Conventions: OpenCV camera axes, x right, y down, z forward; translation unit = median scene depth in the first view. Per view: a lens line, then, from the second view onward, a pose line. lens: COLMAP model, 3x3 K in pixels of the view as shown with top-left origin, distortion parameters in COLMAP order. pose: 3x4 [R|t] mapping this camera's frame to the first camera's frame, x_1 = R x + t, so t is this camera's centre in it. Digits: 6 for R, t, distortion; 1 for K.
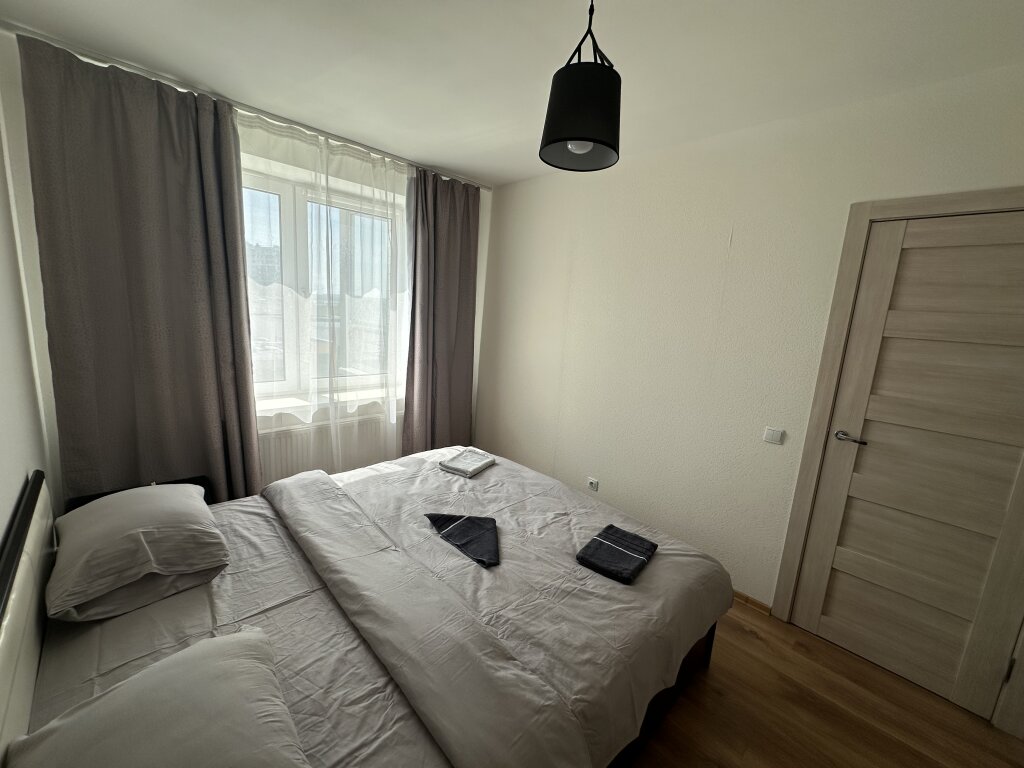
lens RADIAL K [[409.2, 0, 511.7], [0, 409.2, 382.1], [0, 0, 1]] dist [-0.003477, 0.000357]
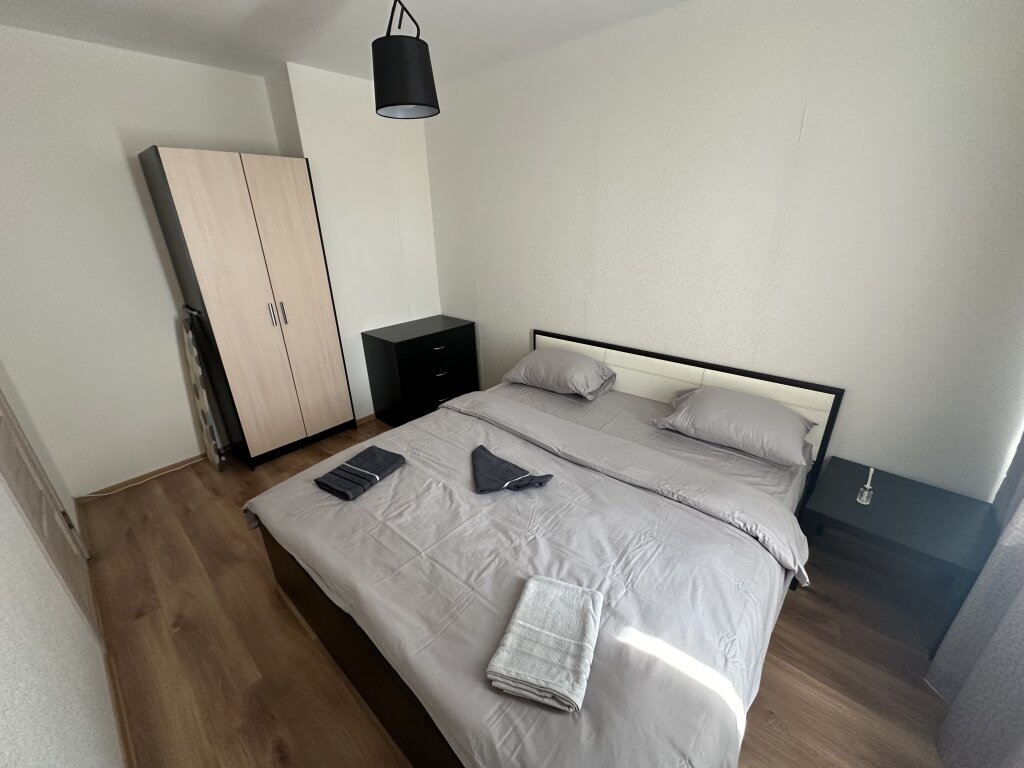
lens RADIAL K [[409.2, 0, 511.7], [0, 409.2, 382.1], [0, 0, 1]] dist [-0.003477, 0.000357]
pose [[-0.996744, -0.011282, -0.079836, -0.035343], [-0.051764, 0.848701, 0.526334, -0.287709], [0.061818, 0.528753, -0.846522, 1.400394]]
